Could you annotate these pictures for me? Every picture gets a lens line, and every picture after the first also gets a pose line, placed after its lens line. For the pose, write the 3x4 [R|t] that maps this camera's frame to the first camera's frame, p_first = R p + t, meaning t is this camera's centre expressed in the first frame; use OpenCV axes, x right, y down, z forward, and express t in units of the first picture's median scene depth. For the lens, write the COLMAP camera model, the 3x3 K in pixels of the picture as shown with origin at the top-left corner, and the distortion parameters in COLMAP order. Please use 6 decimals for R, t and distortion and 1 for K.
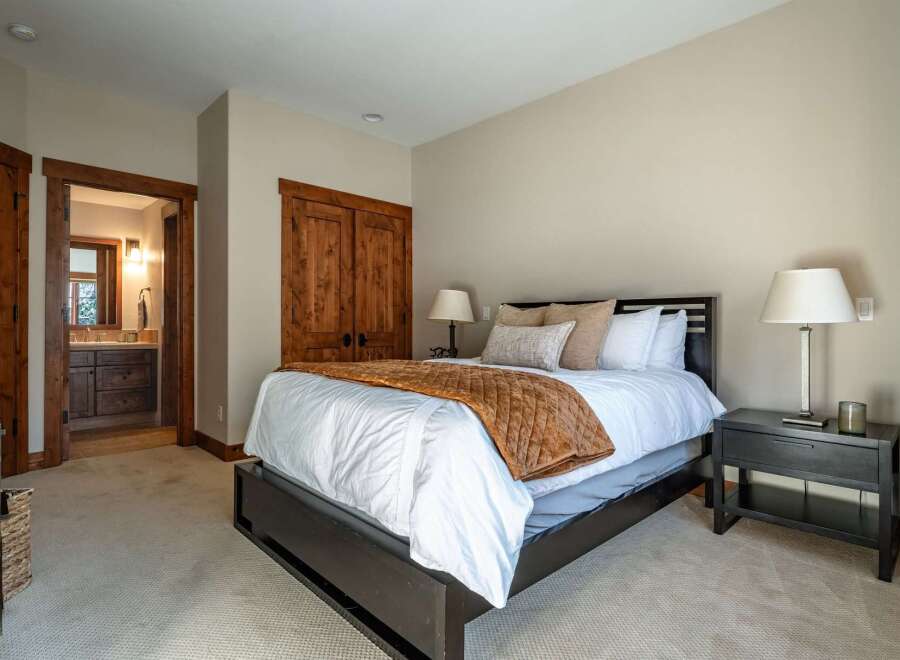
lens RADIAL K [[494.9, 0, 448.1], [0, 494.9, 326.1], [0, 0, 1]] dist [0.007918, -0.000230]
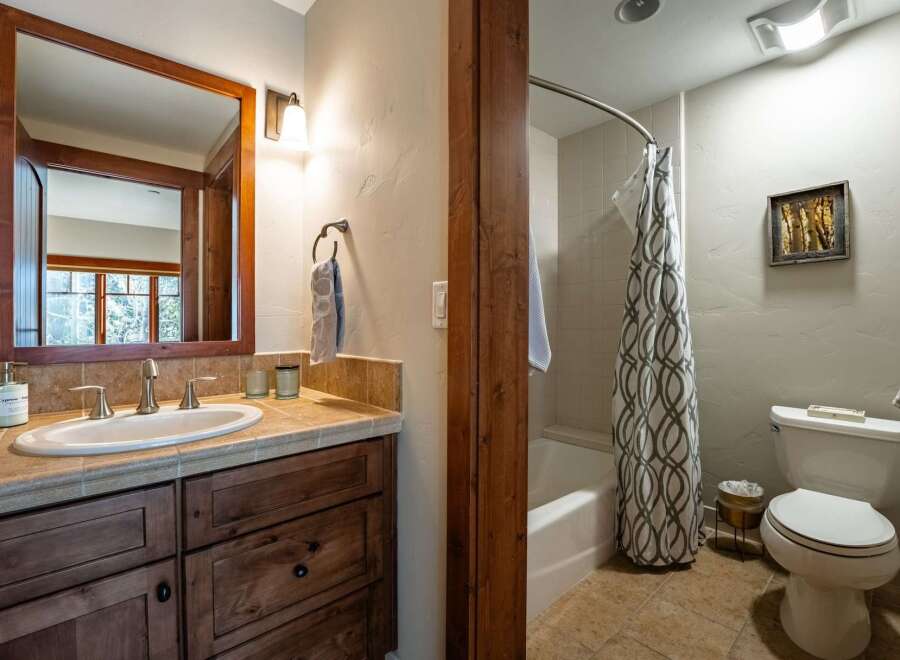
lens RADIAL K [[423.3, 0, 452.9], [0, 423.3, 325.1], [0, 0, 1]] dist [-0.004725, -0.000664]
pose [[0.998937, -0.012954, -0.044238, -0.530223], [0.012969, 0.999916, 0.000044, -0.012113], [0.044234, -0.000618, 0.999021, 0.747980]]
